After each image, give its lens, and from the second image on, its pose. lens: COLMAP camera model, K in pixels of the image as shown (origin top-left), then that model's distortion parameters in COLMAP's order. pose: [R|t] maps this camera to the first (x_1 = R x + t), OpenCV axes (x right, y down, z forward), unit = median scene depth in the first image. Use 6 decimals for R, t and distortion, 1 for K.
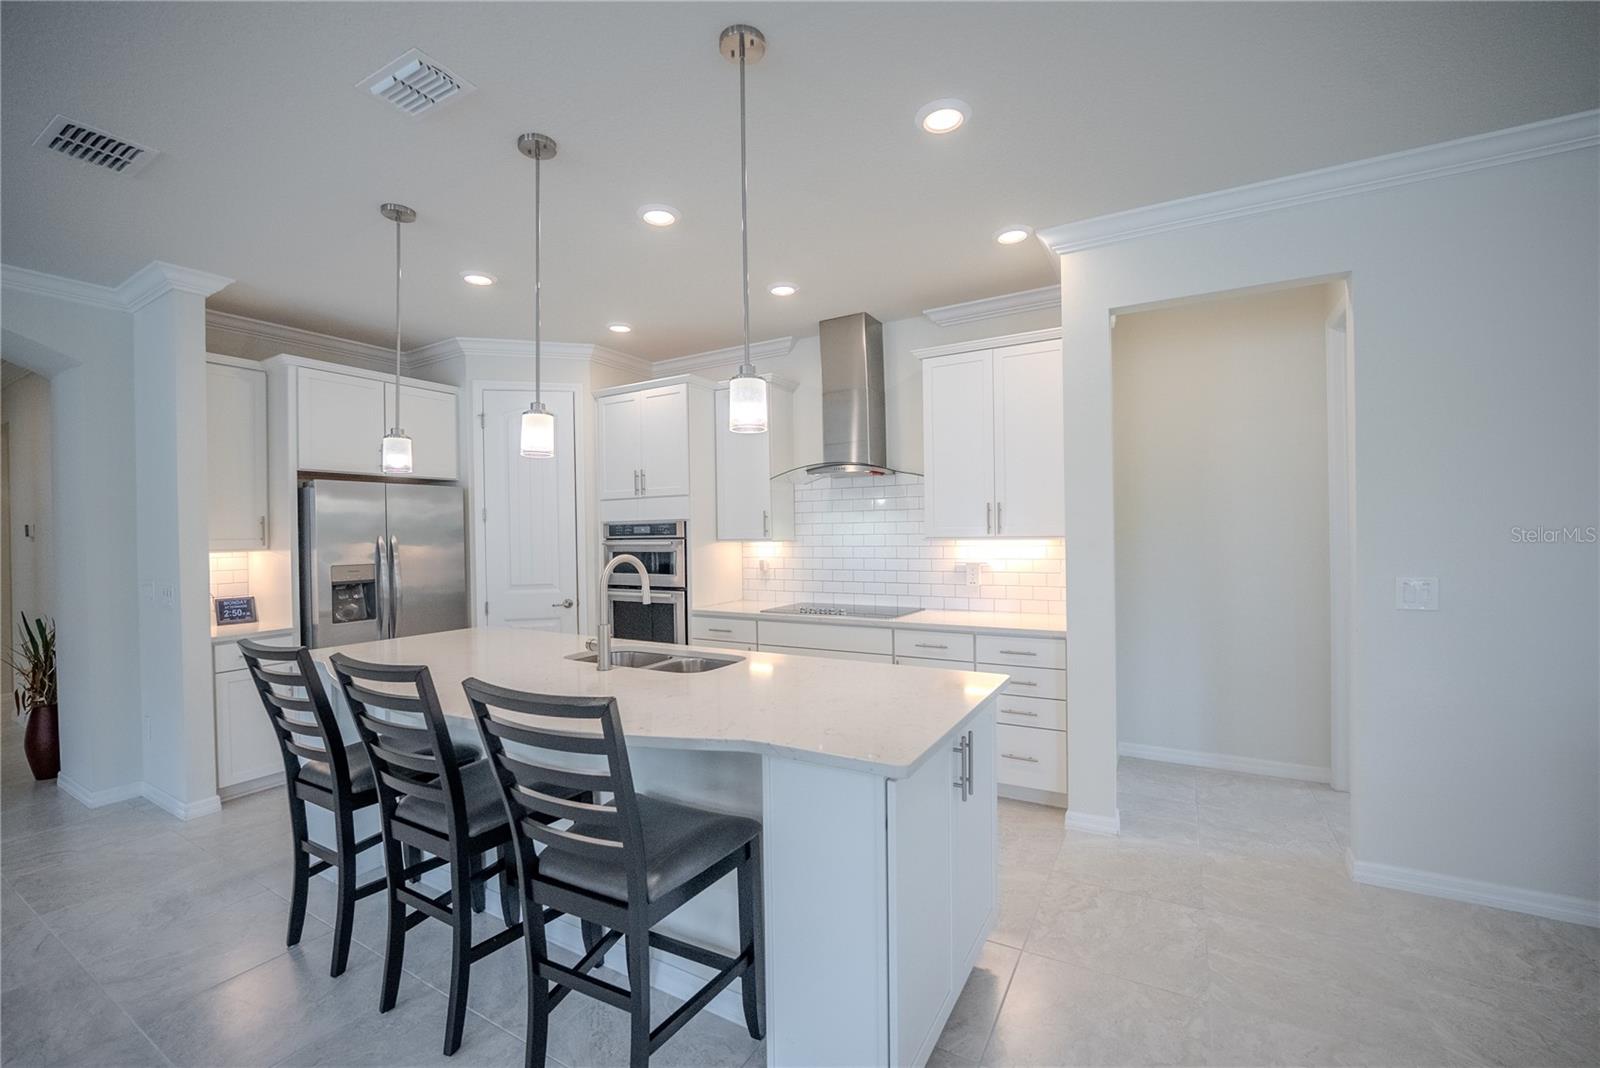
lens RADIAL K [[665.5, 0, 801.9], [0, 665.5, 541.3], [0, 0, 1]] dist [-0.026289, 0.001967]
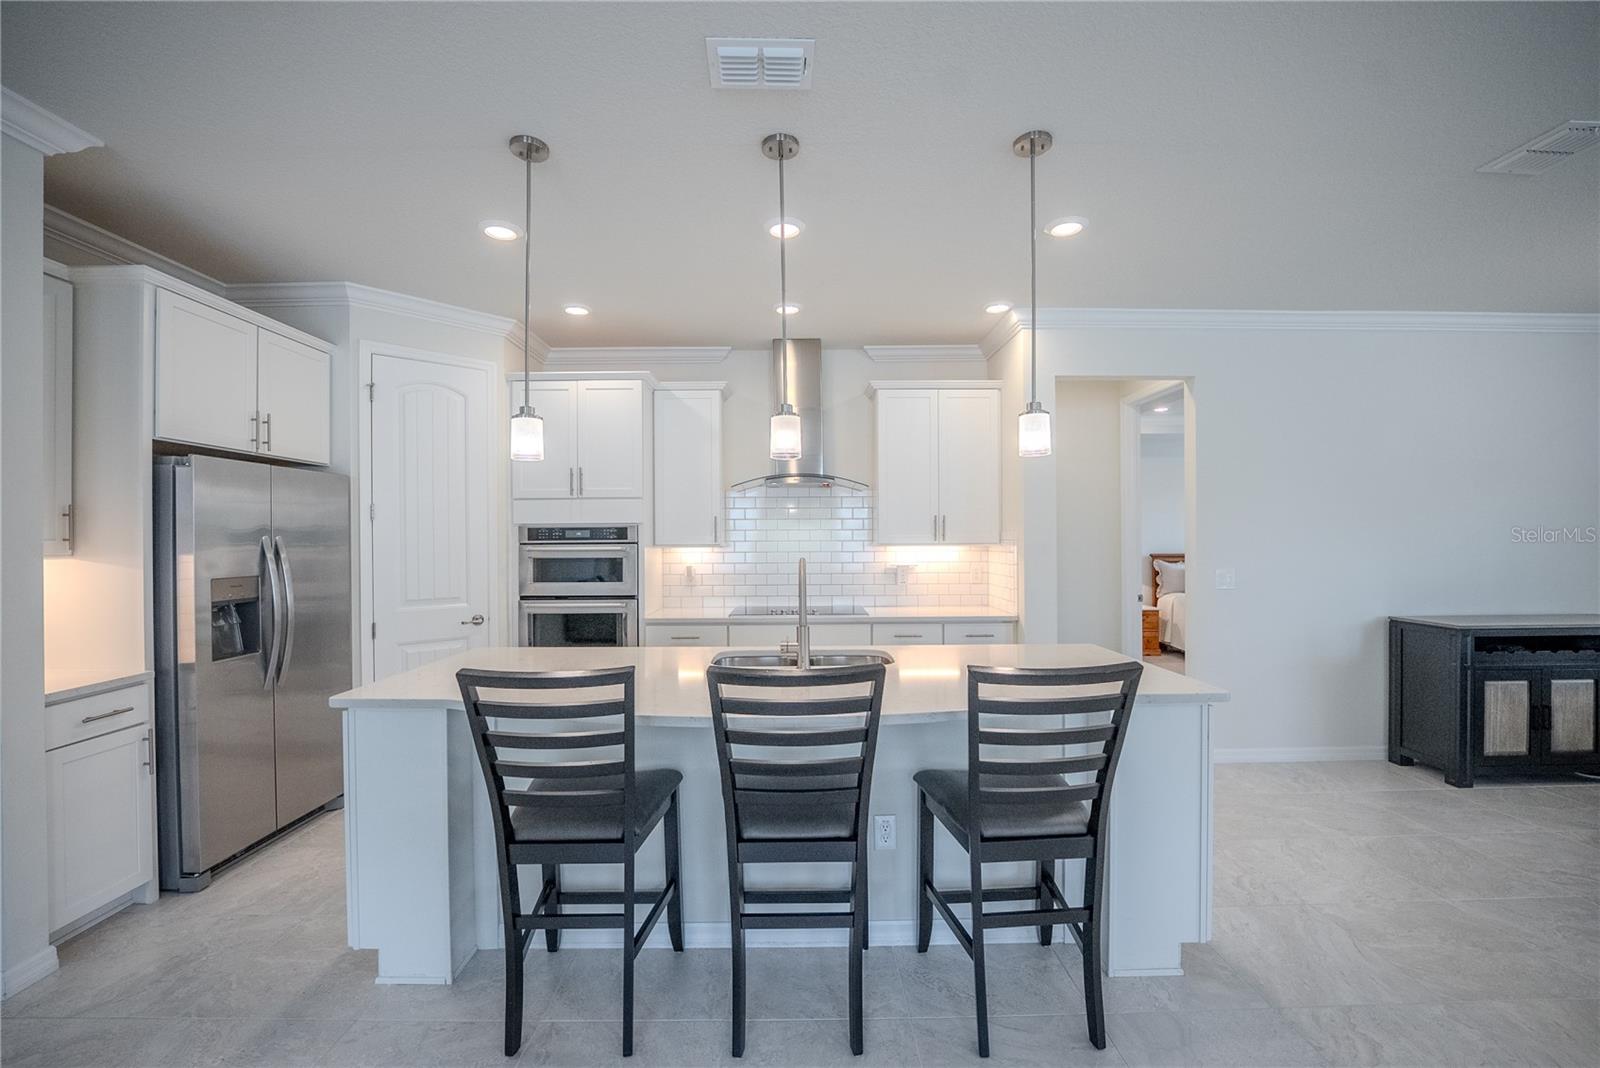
lens RADIAL K [[665.5, 0, 810.6], [0, 665.5, 541.1], [0, 0, 1]] dist [-0.026289, 0.001967]
pose [[0.856713, 0.008452, 0.515723, -0.449708], [-0.000024, 0.999866, -0.016347, 0.007714], [-0.515793, 0.013992, 0.856599, 0.064162]]
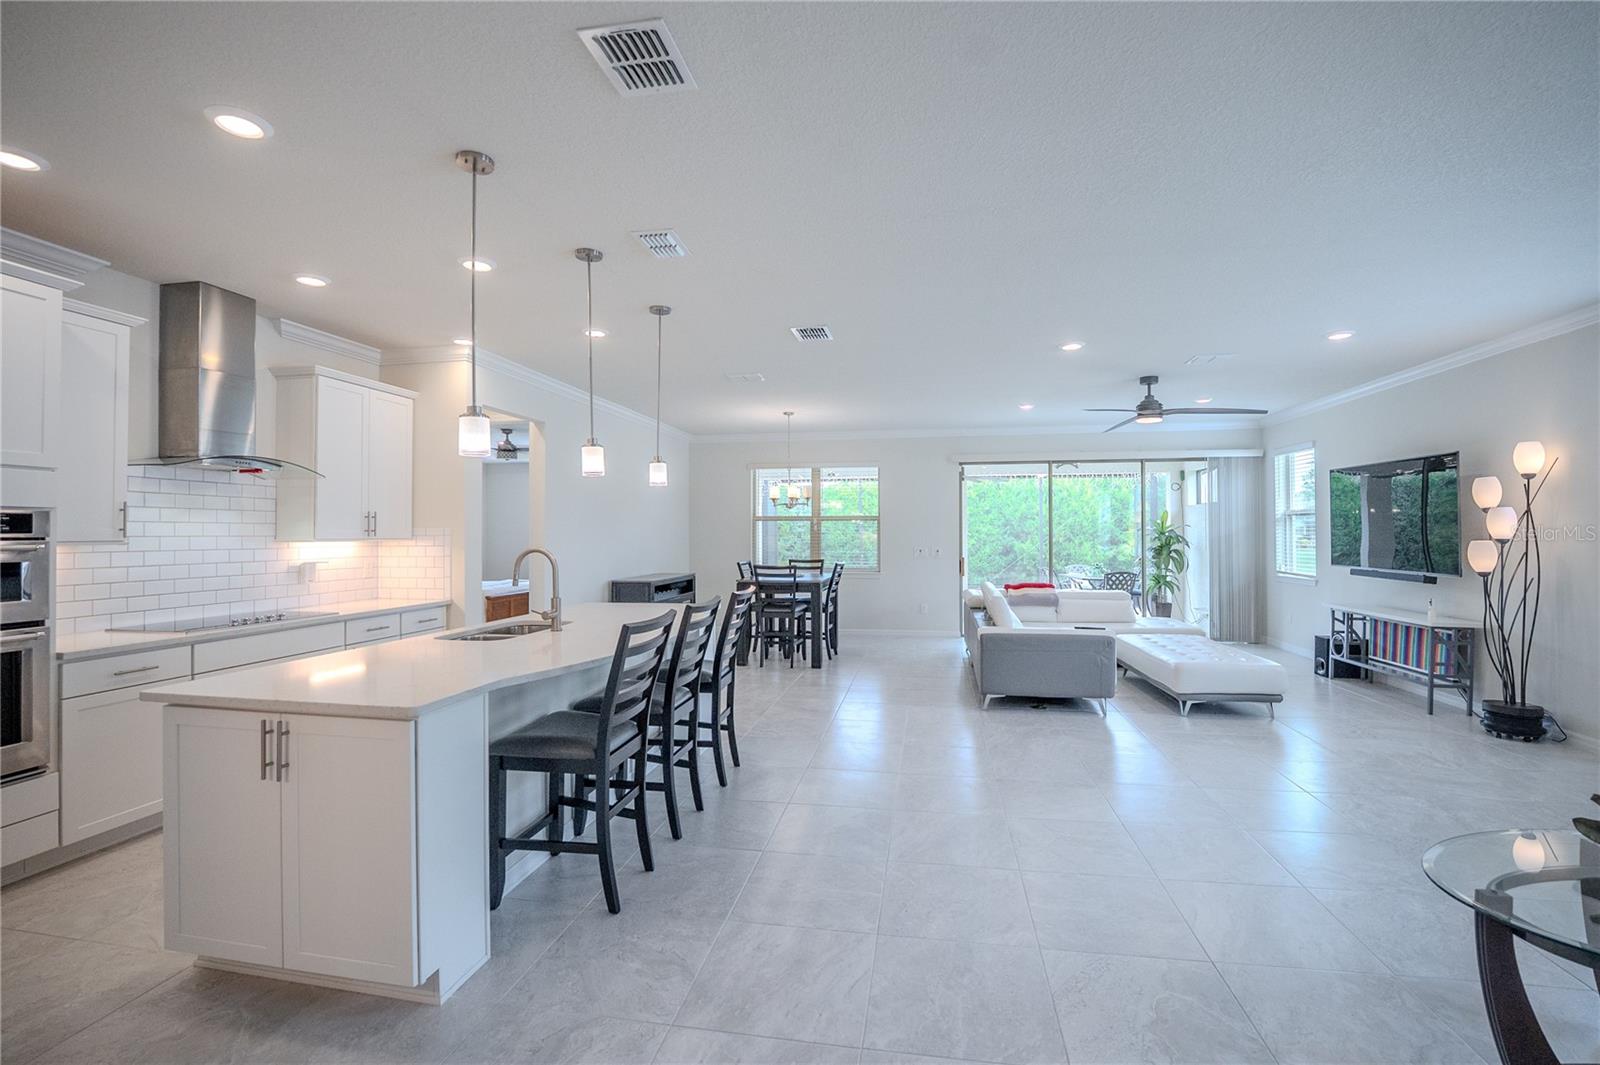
lens RADIAL K [[675.0, 0, 809.0], [0, 675.0, 528.6], [0, 0, 1]] dist [-0.027742, 0.000016]
pose [[-0.344528, 0.022719, 0.938501, -0.973188], [0.019447, 0.999665, -0.017060, 0.009690], [-0.938575, 0.012373, -0.344854, 0.545066]]
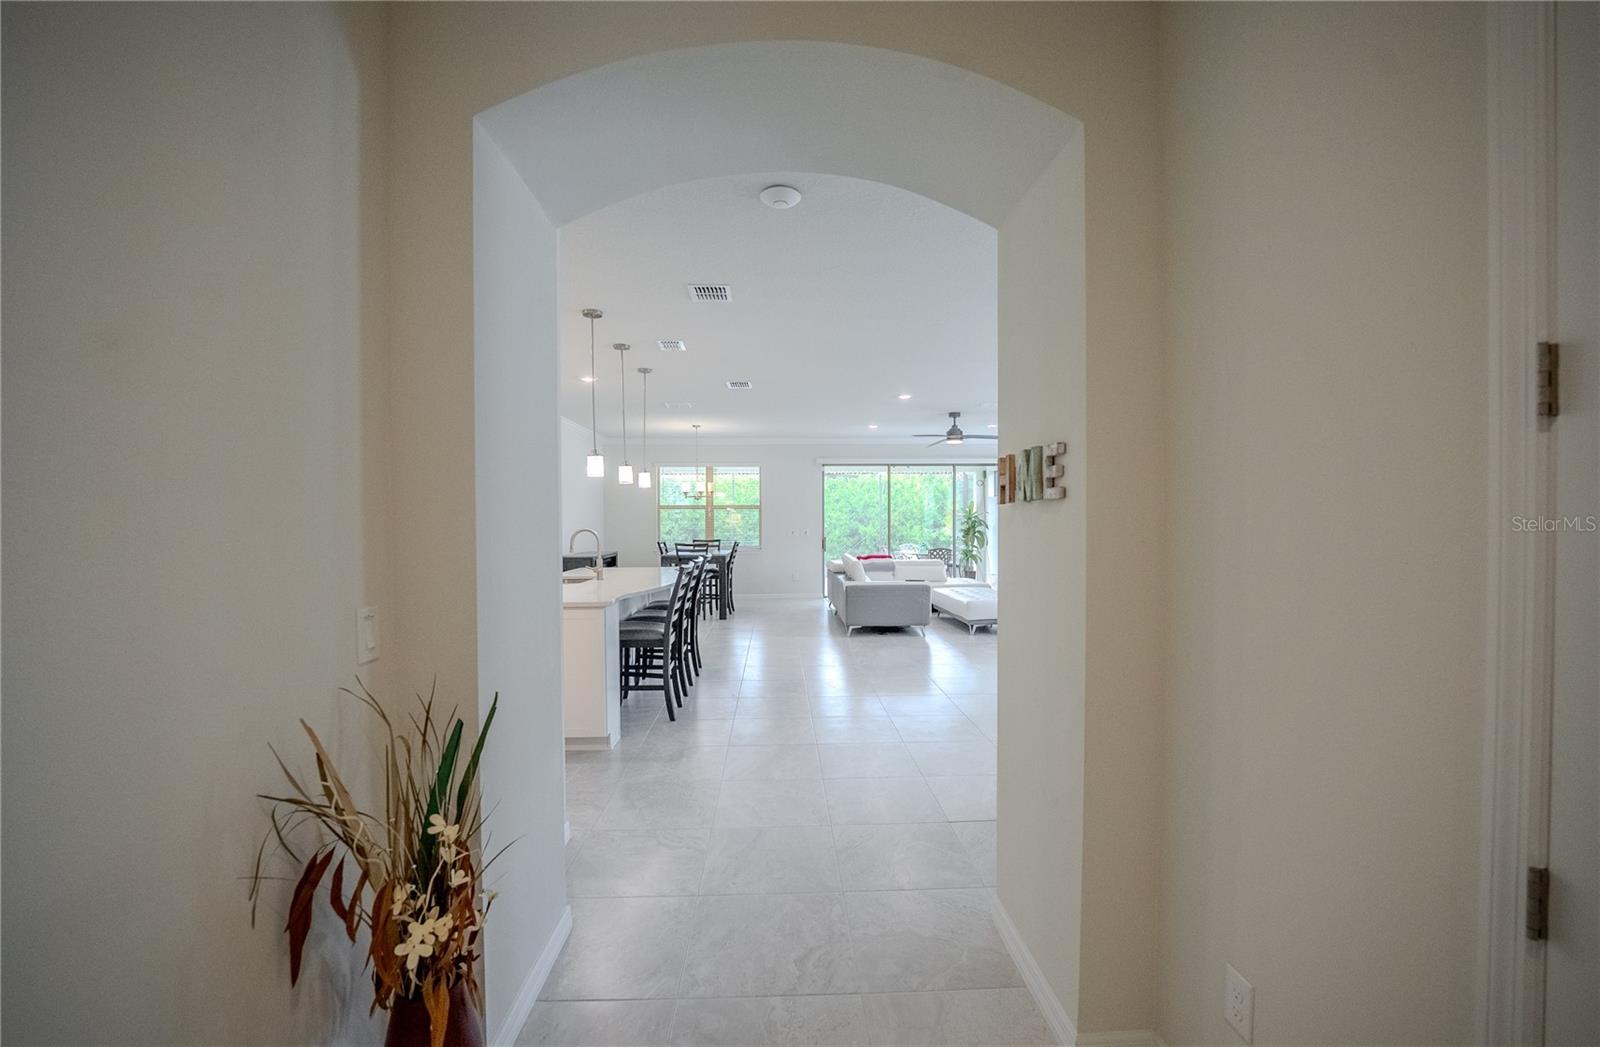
lens RADIAL K [[638.6, 0, 790.9], [0, 638.6, 536.5], [0, 0, 1]] dist [-0.001304, -0.000005]
pose [[-0.521023, -0.005437, 0.853525, -1.328003], [0.024128, 0.999486, 0.021095, 0.012018], [-0.853202, 0.031585, -0.520624, 0.856384]]
